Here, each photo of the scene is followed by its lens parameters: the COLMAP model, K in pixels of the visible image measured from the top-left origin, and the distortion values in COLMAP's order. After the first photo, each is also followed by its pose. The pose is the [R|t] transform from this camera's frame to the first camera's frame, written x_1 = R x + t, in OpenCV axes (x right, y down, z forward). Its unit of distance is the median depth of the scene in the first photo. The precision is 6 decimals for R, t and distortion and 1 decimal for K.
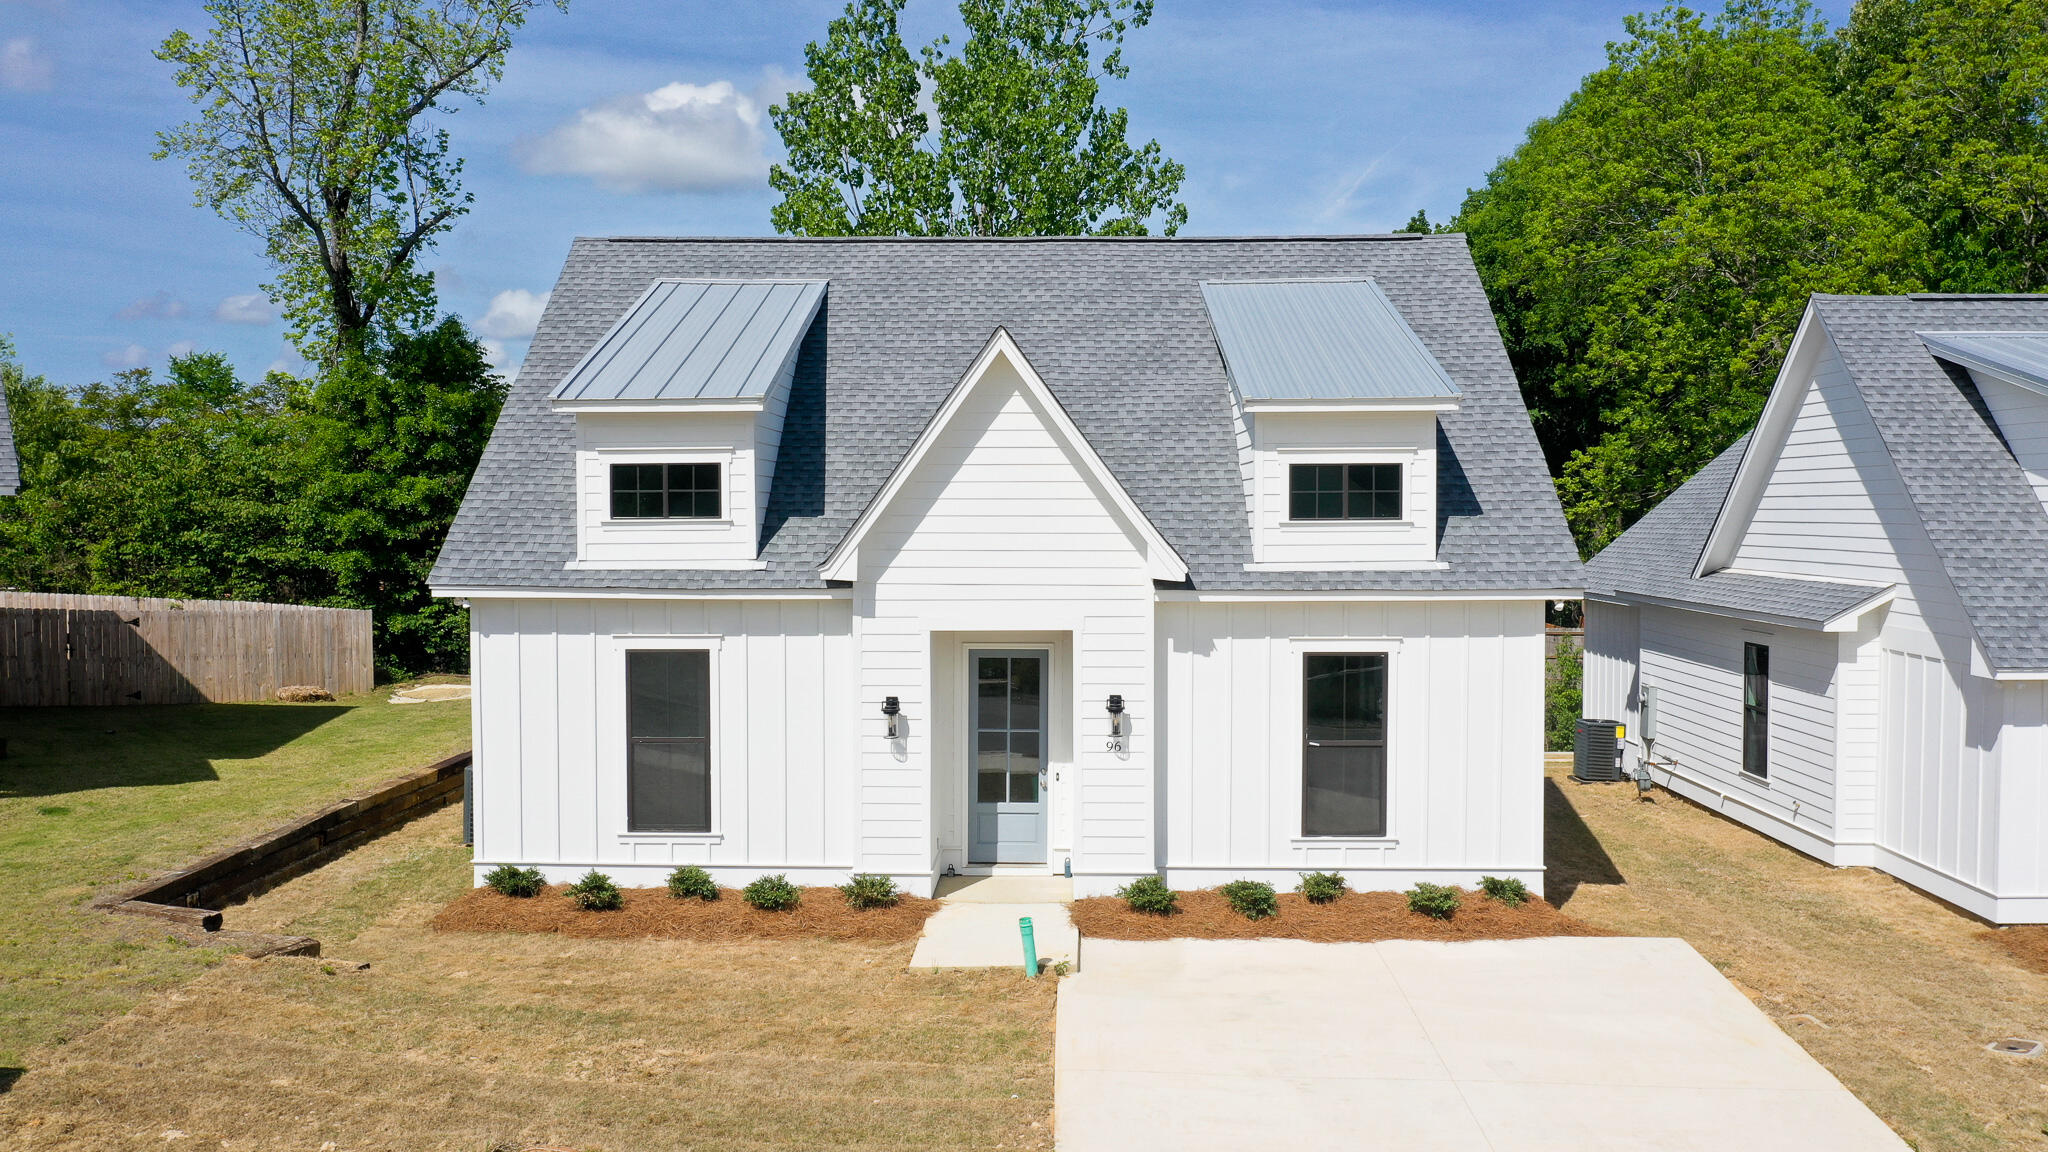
lens RADIAL K [[1623.1, 0, 1020.0], [0, 1623.1, 571.8], [0, 0, 1]] dist [-0.011655, -0.004613]
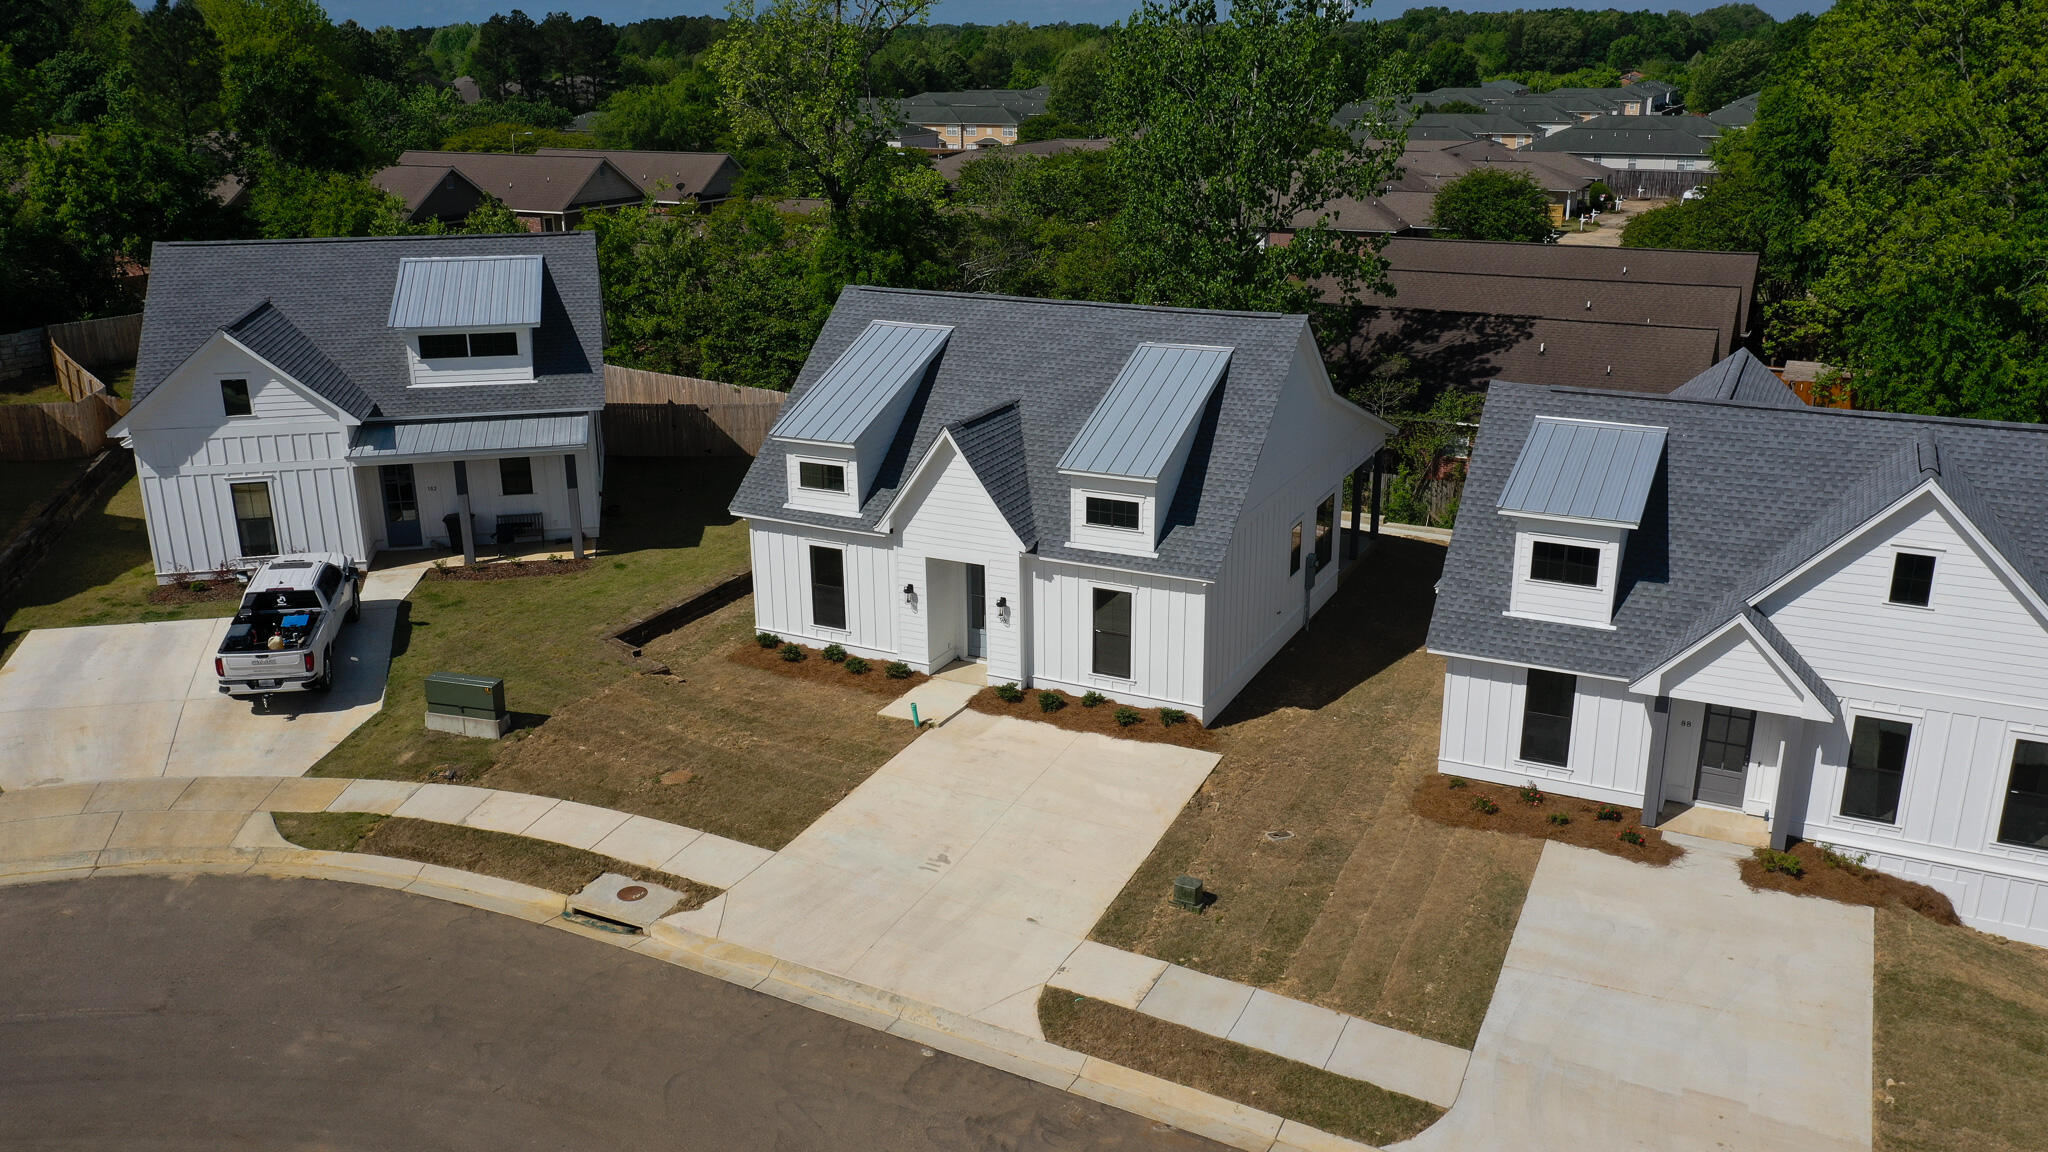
lens RADIAL K [[1612.3, 0, 1024.0], [0, 1612.3, 576.0], [0, 0, 1]] dist [-0.008475, -0.002803]
pose [[0.907403, 0.125898, -0.400960, 0.902097], [-0.009814, 0.960161, 0.279274, -0.525346], [0.420146, -0.249479, 0.872489, -0.788917]]
